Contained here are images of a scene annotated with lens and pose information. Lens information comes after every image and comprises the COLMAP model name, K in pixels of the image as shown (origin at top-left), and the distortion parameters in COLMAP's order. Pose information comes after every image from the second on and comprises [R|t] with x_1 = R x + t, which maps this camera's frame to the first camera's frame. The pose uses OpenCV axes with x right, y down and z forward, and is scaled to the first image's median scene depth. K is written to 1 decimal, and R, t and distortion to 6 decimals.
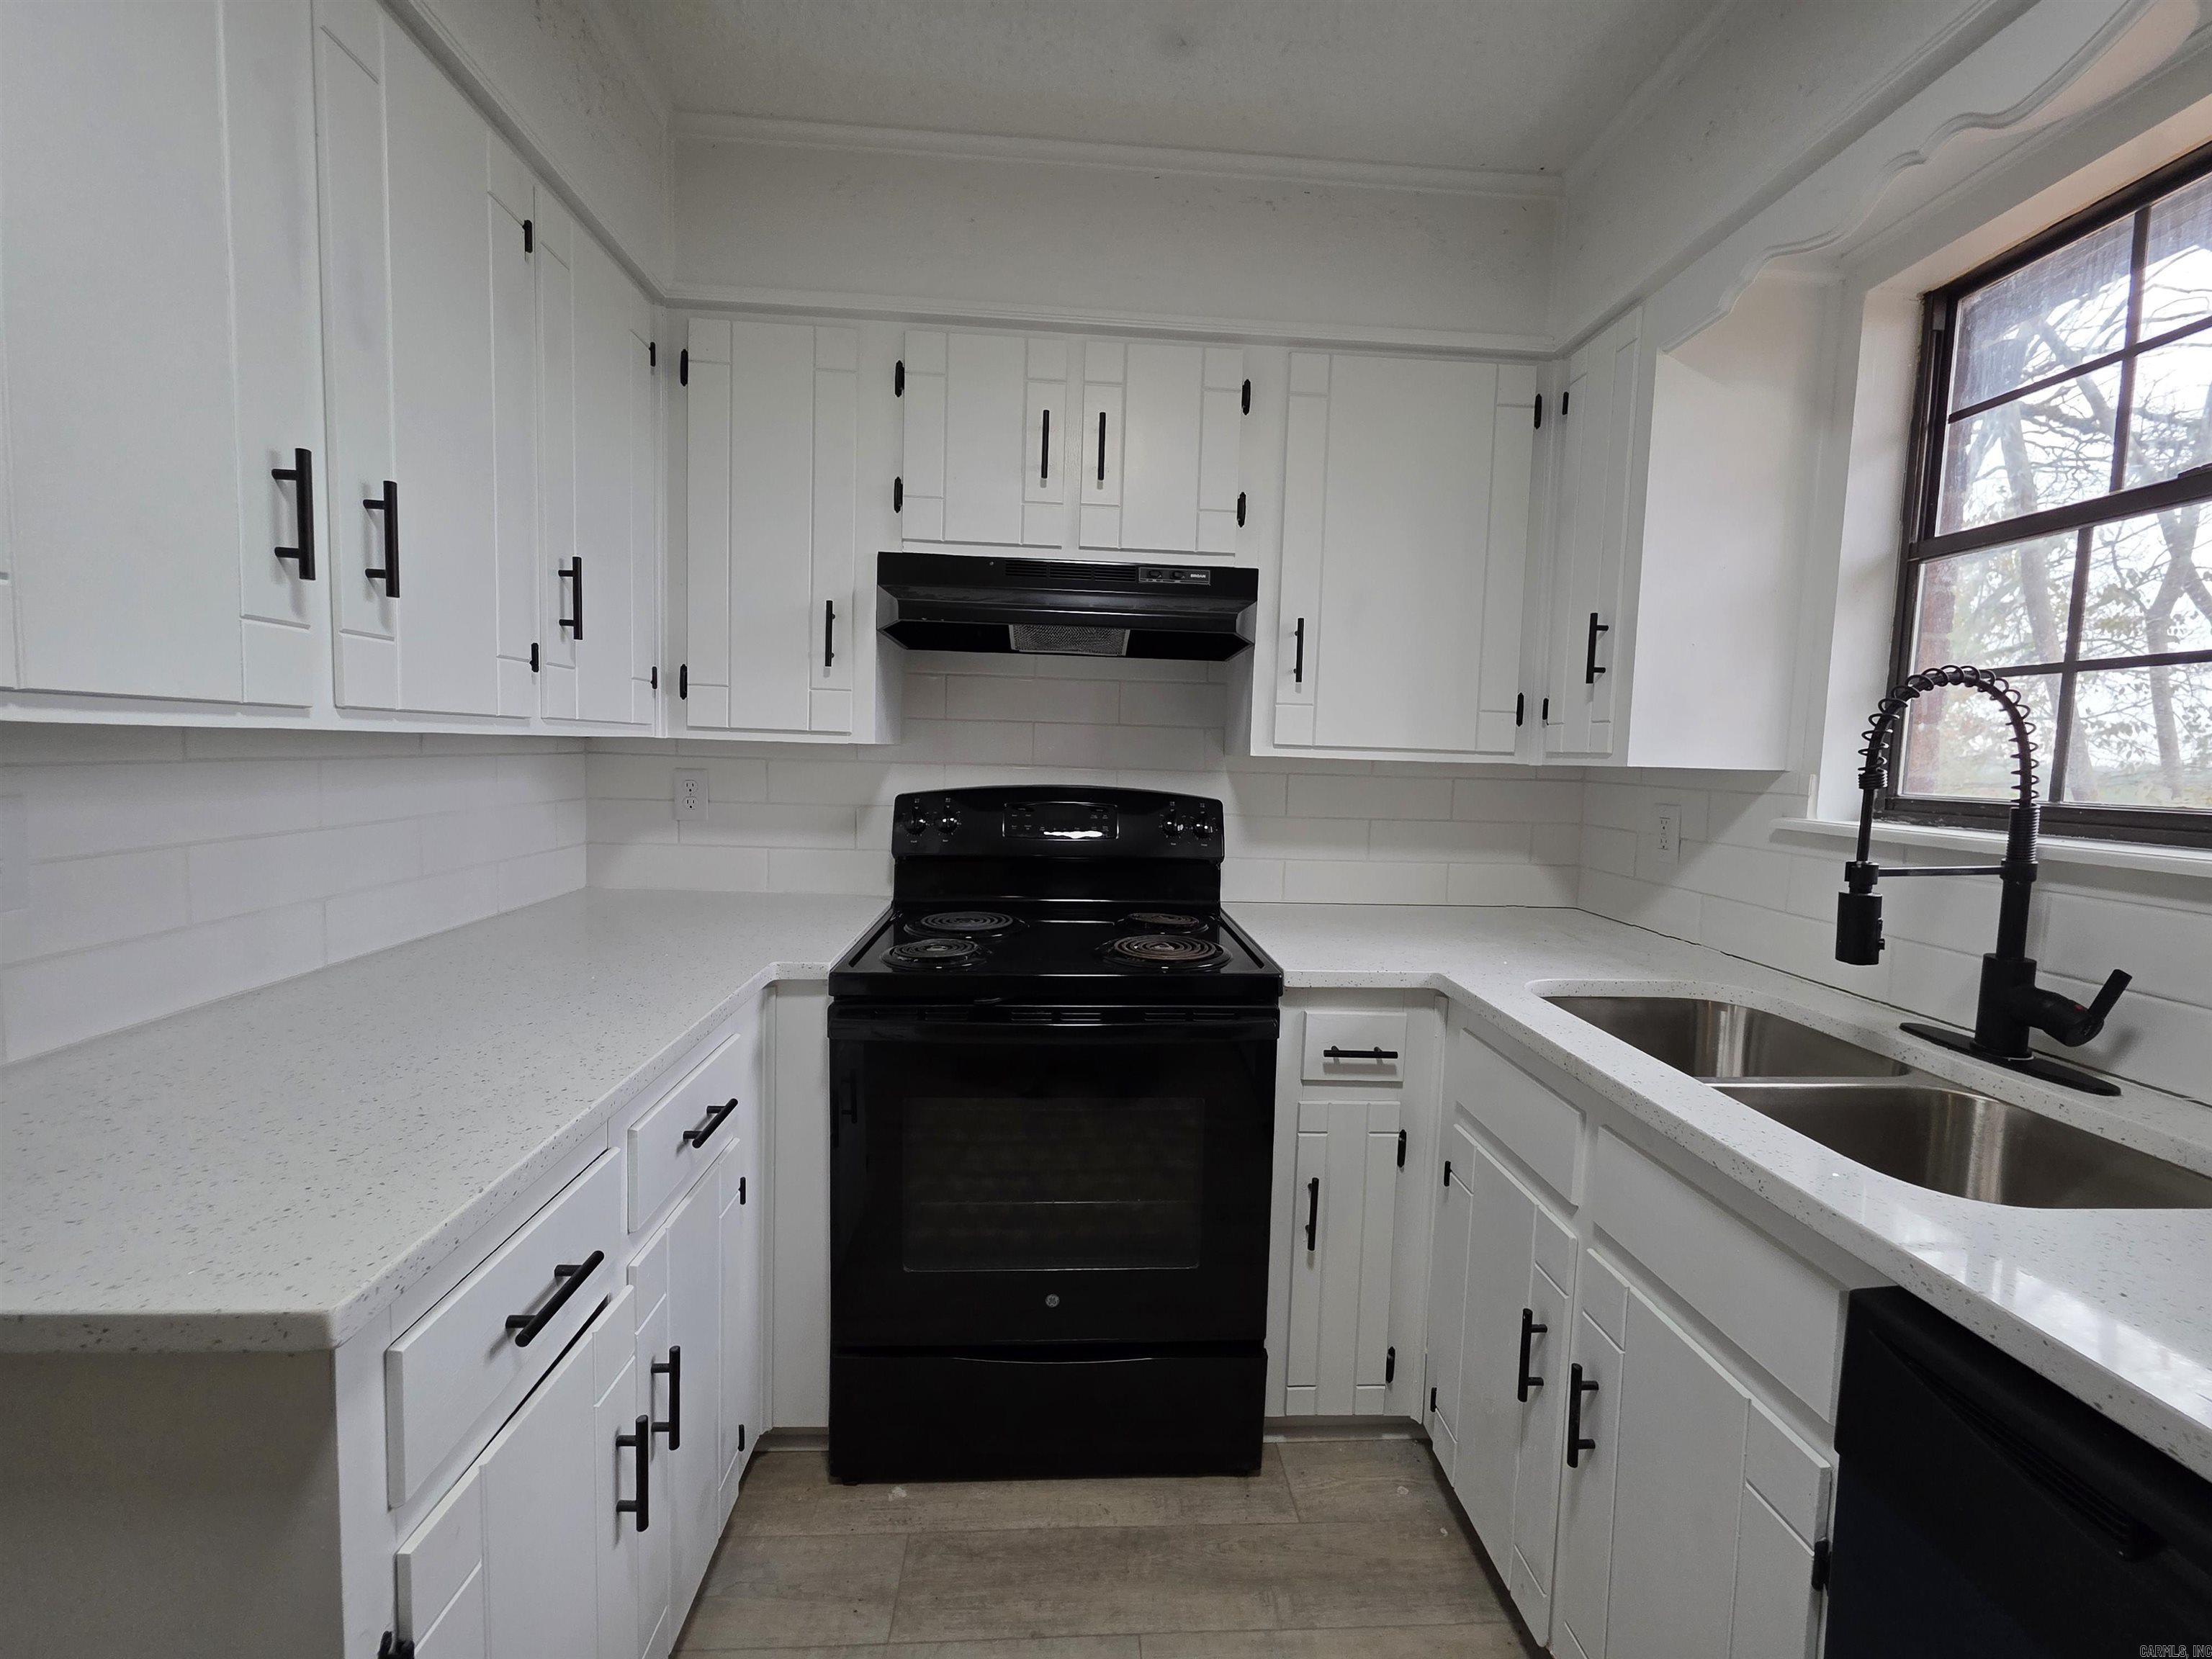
lens RADIAL K [[877.0, 0, 1113.3], [0, 877.0, 817.6], [0, 0, 1]] dist [0.007143, -0.002966]
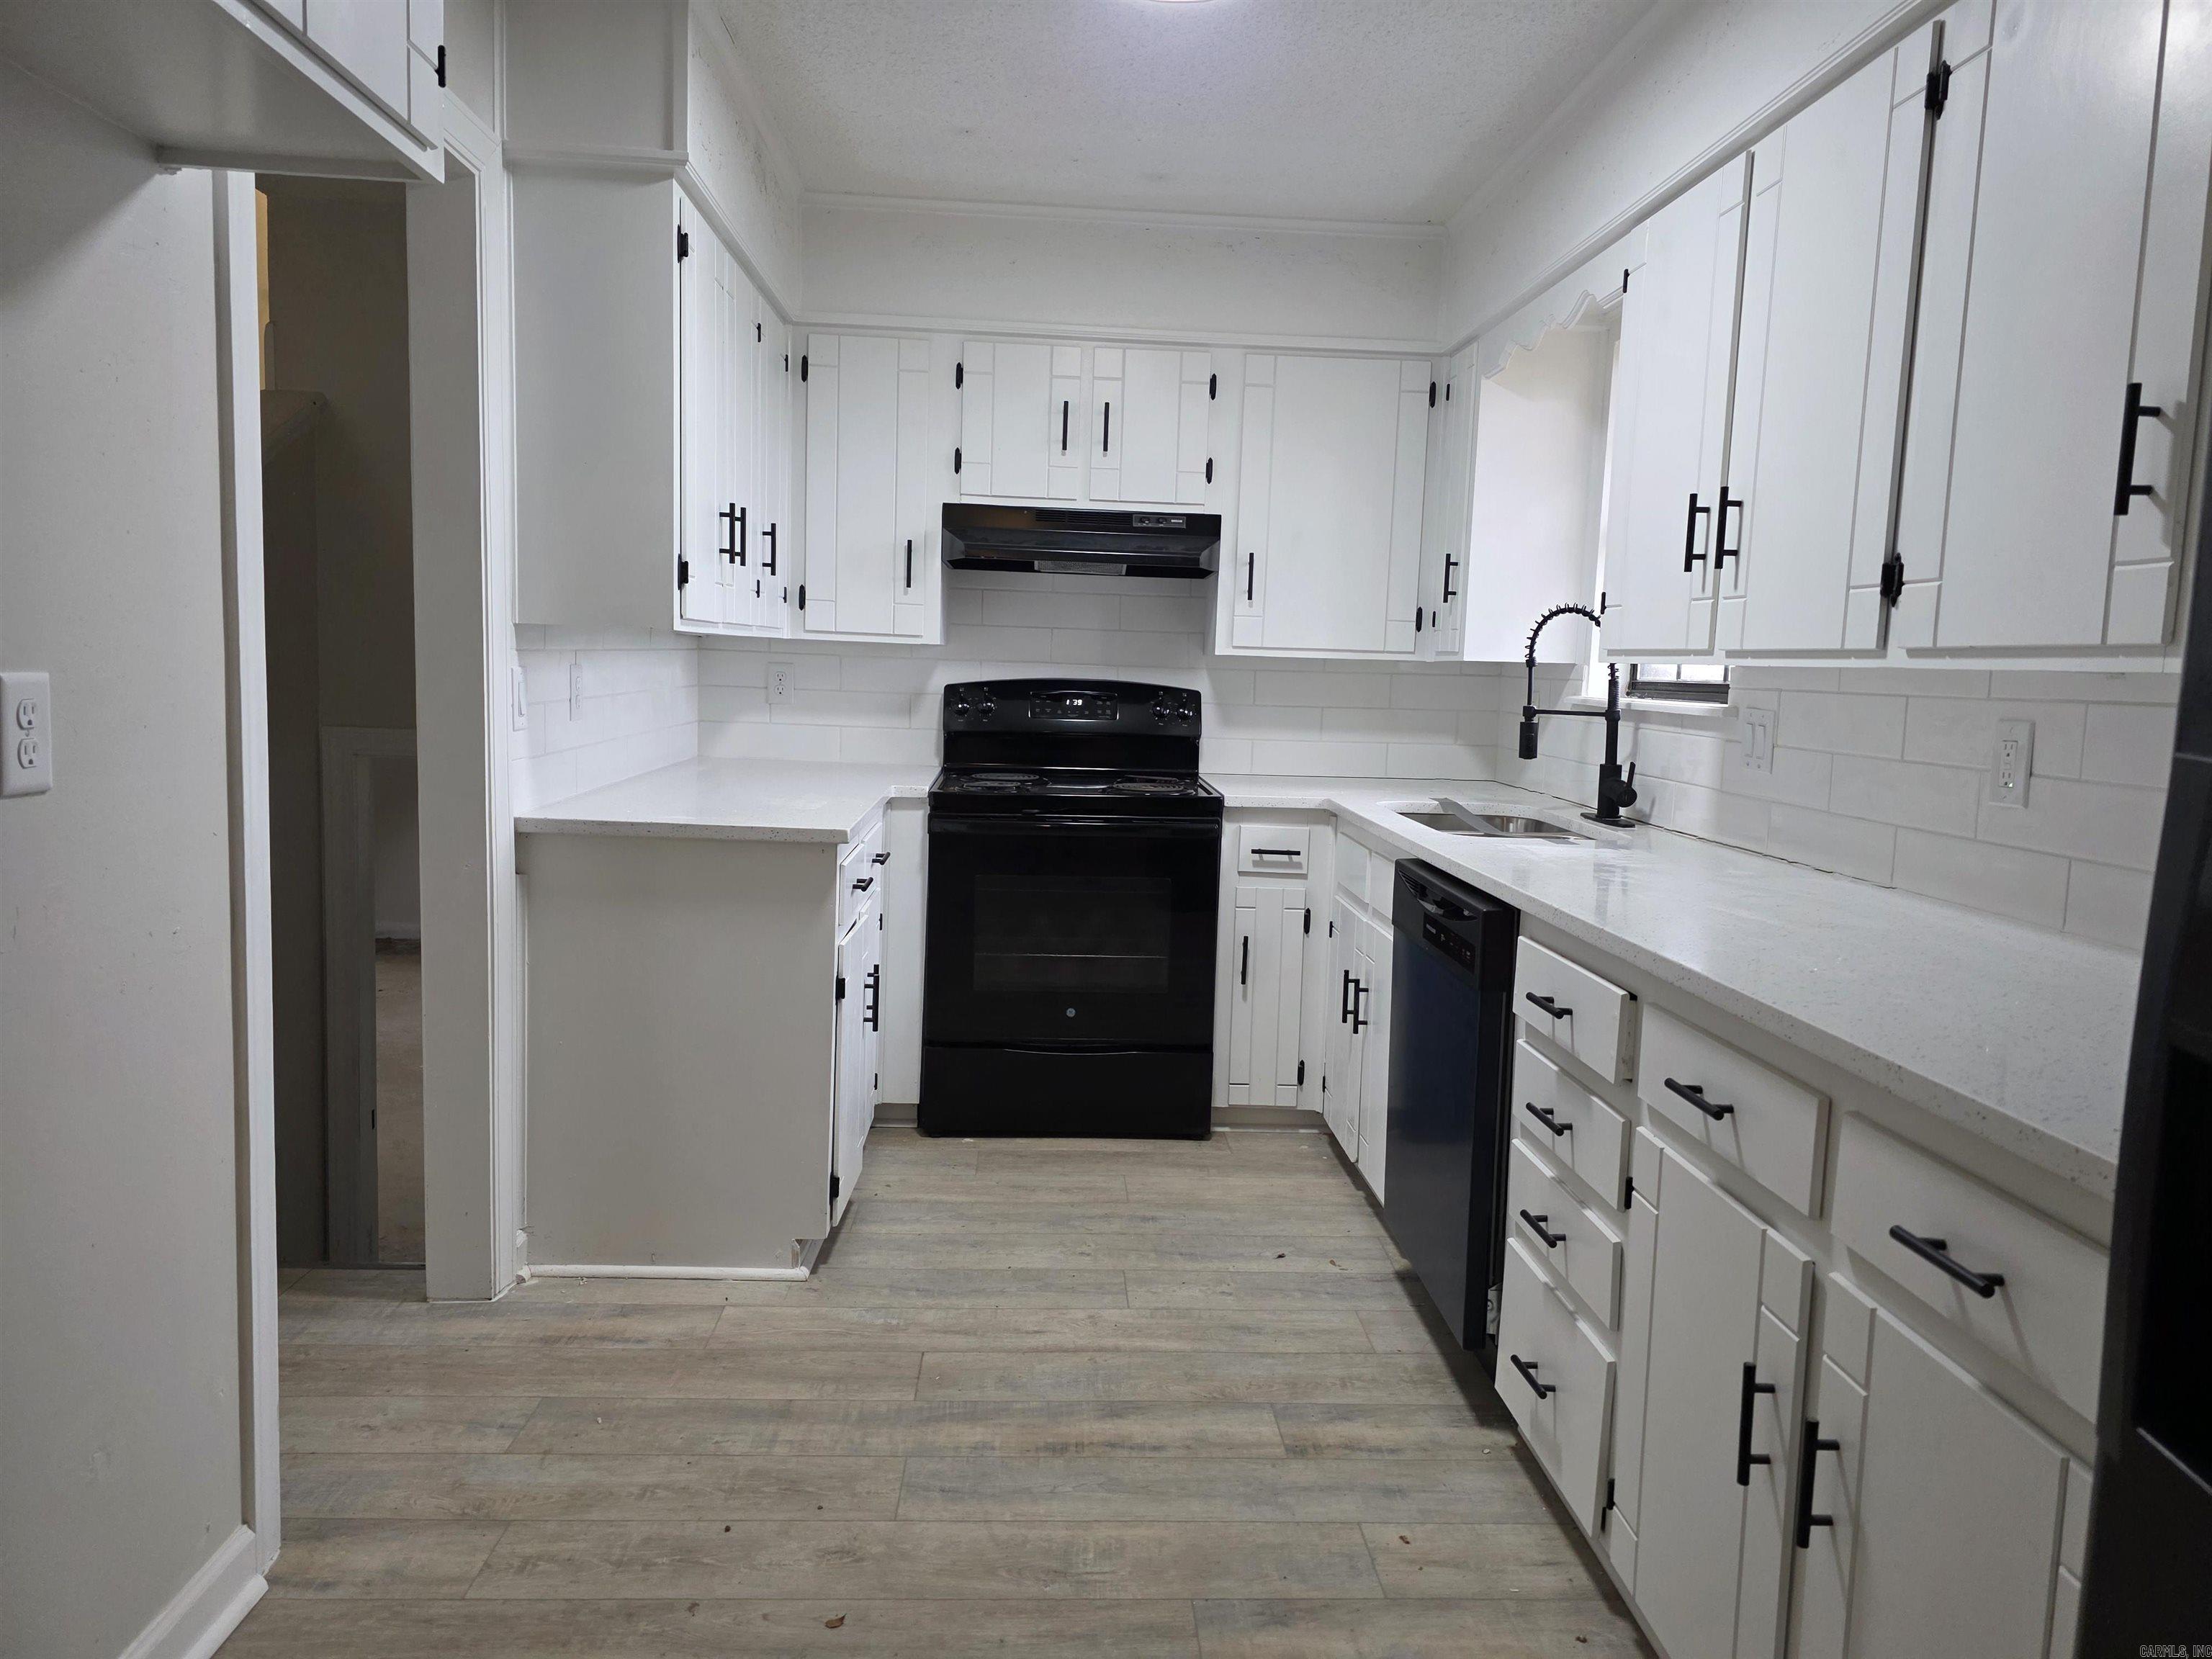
lens RADIAL K [[1456.2, 0, 1106.0], [0, 1456.2, 829.5], [0, 0, 1]] dist [0.094155, -0.100101]
pose [[0.999873, 0.005678, -0.014900, 0.024051], [-0.005110, 0.999269, 0.037893, 0.120187], [0.015104, -0.037812, 0.999171, -1.312489]]
